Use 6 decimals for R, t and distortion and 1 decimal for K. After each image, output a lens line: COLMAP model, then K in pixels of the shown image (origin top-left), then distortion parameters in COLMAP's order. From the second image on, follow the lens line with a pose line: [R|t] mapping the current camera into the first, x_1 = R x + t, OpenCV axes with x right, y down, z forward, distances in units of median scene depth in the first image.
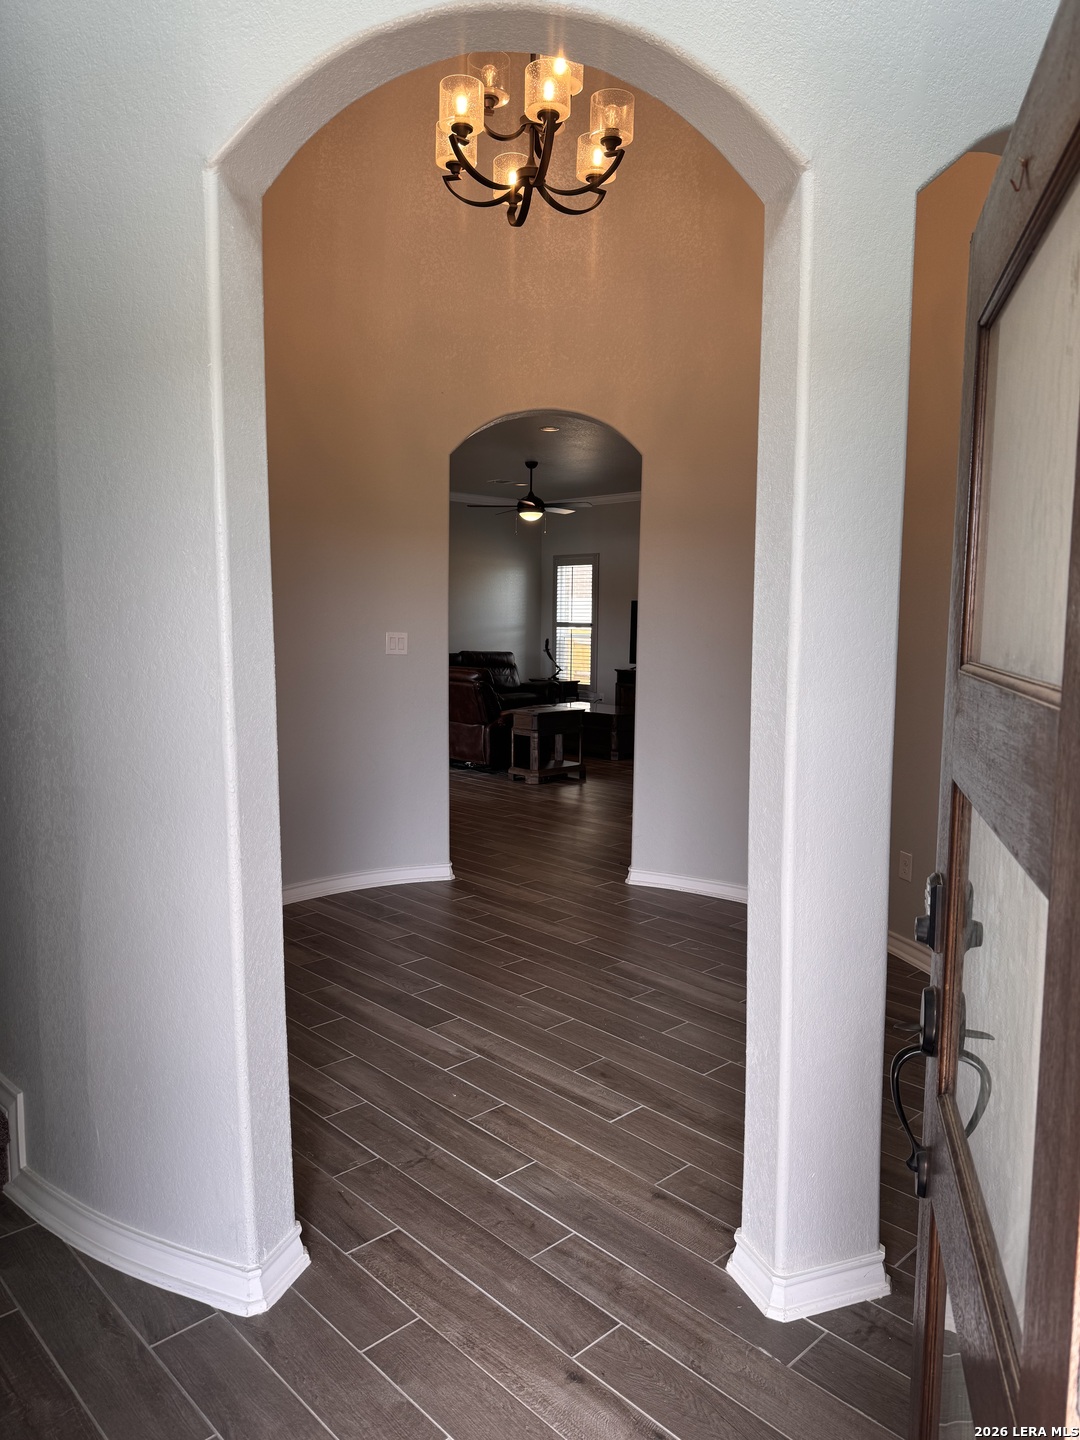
lens RADIAL K [[1011.3, 0, 544.3], [0, 1011.3, 727.4], [0, 0, 1]] dist [-0.002099, -0.009913]
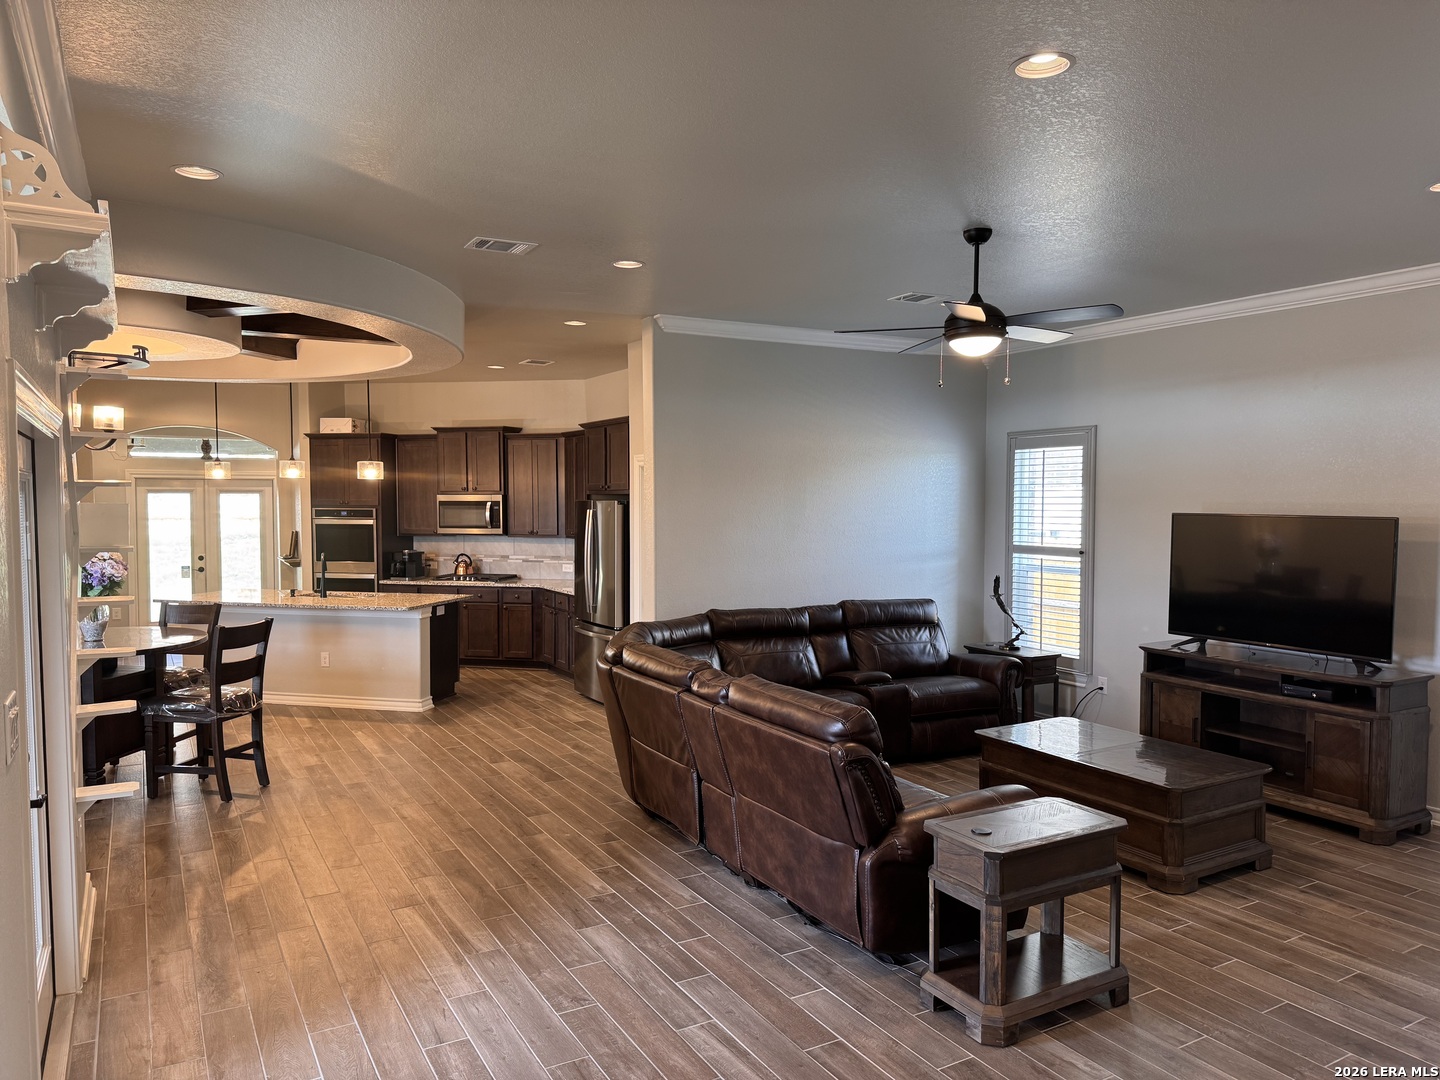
lens RADIAL K [[1011.3, 0, 704.5], [0, 1011.3, 543.5], [0, 0, 1]] dist [-0.002099, -0.009913]
pose [[0.967301, 0.005566, -0.253571, -0.012650], [-0.022893, 0.997594, -0.065431, -0.066546], [0.252597, 0.069097, 0.965101, 0.419694]]
